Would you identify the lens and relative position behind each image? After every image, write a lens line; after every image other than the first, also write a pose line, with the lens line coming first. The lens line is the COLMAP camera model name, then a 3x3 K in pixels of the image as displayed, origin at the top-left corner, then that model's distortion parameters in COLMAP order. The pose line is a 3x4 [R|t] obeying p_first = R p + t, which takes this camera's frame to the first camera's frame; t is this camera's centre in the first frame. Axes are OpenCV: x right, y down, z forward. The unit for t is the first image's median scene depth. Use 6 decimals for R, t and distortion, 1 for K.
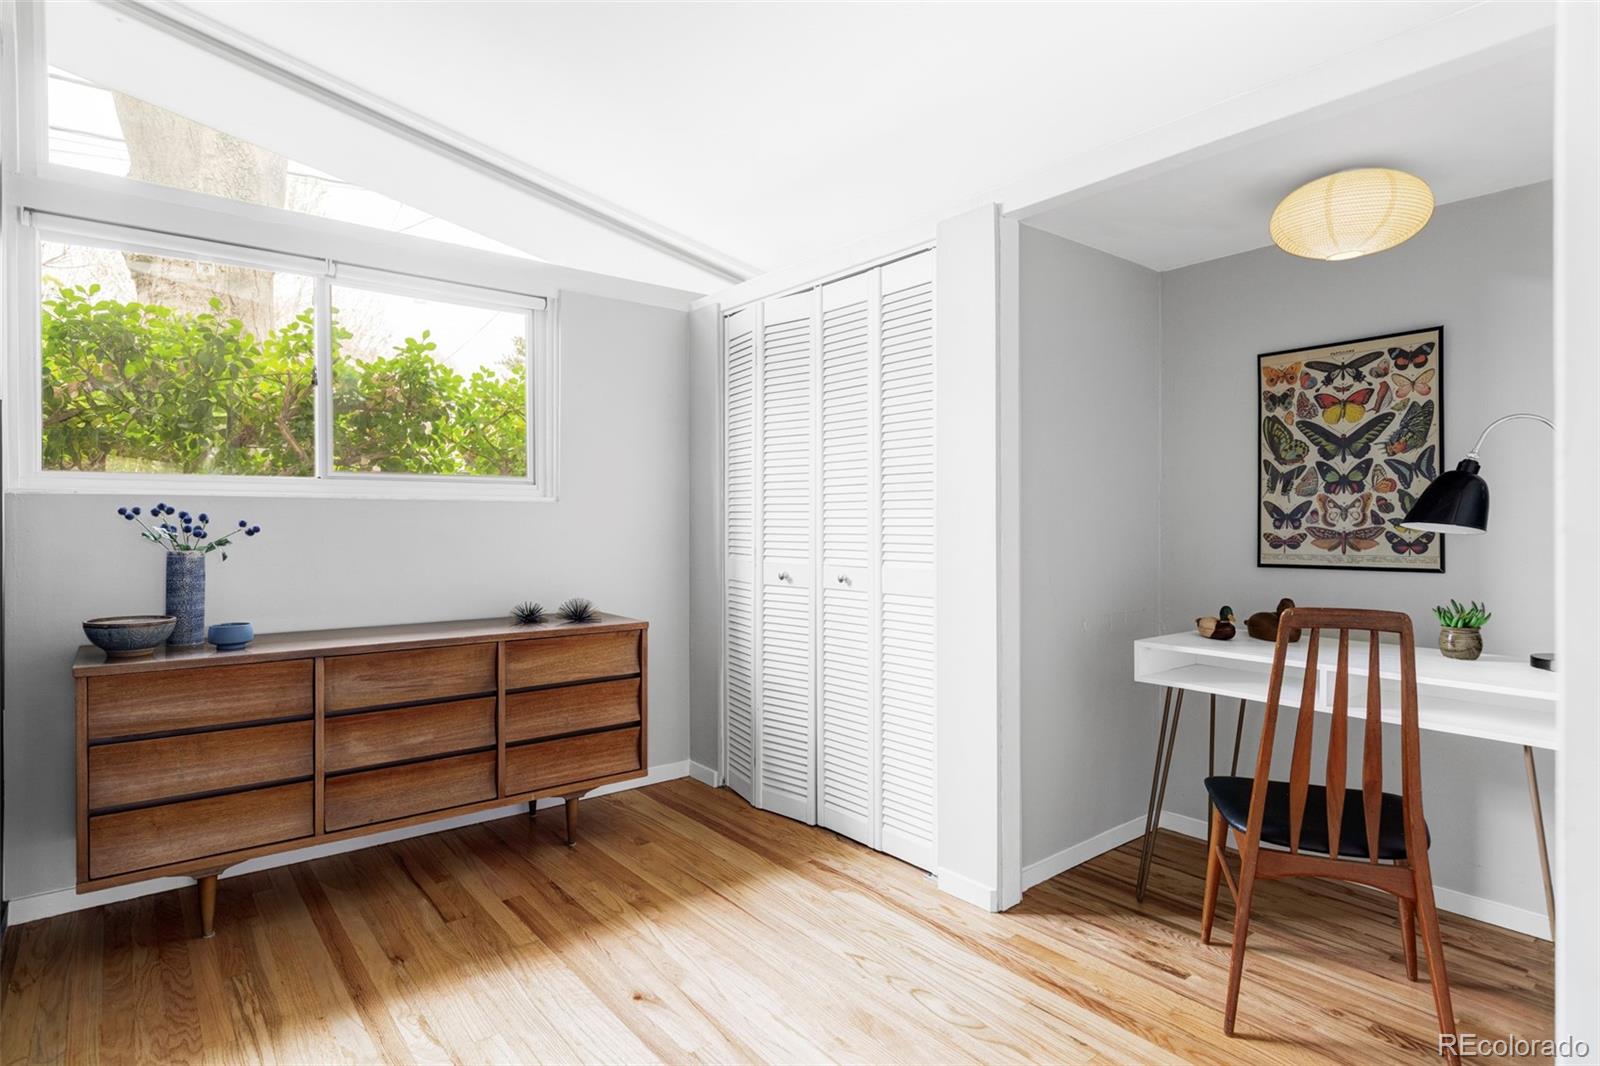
lens RADIAL K [[843.4, 0, 806.0], [0, 843.4, 518.8], [0, 0, 1]] dist [0.002067, -0.001988]
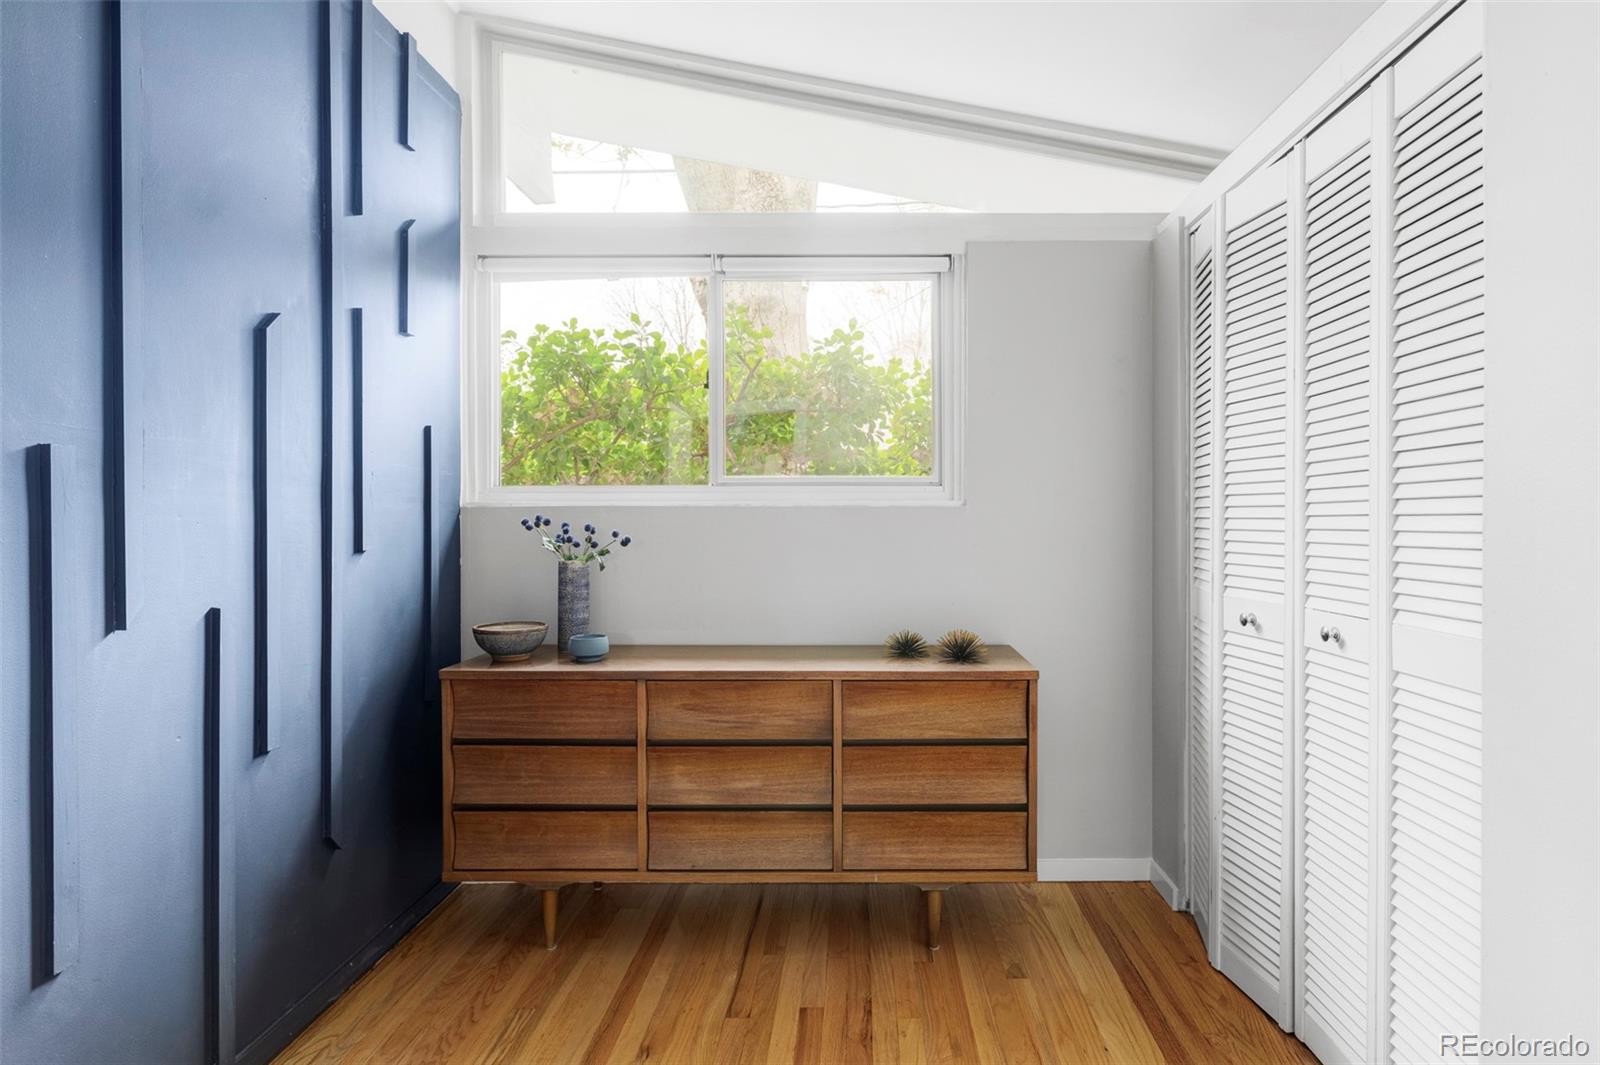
lens RADIAL K [[856.1, 0, 861.2], [0, 856.1, 526.4], [0, 0, 1]] dist [-0.000929, -0.003703]
pose [[0.777547, 0.002696, -0.628819, 0.168441], [0.003958, 0.999950, 0.009181, -0.010242], [0.628812, -0.009628, 0.777498, 0.354506]]
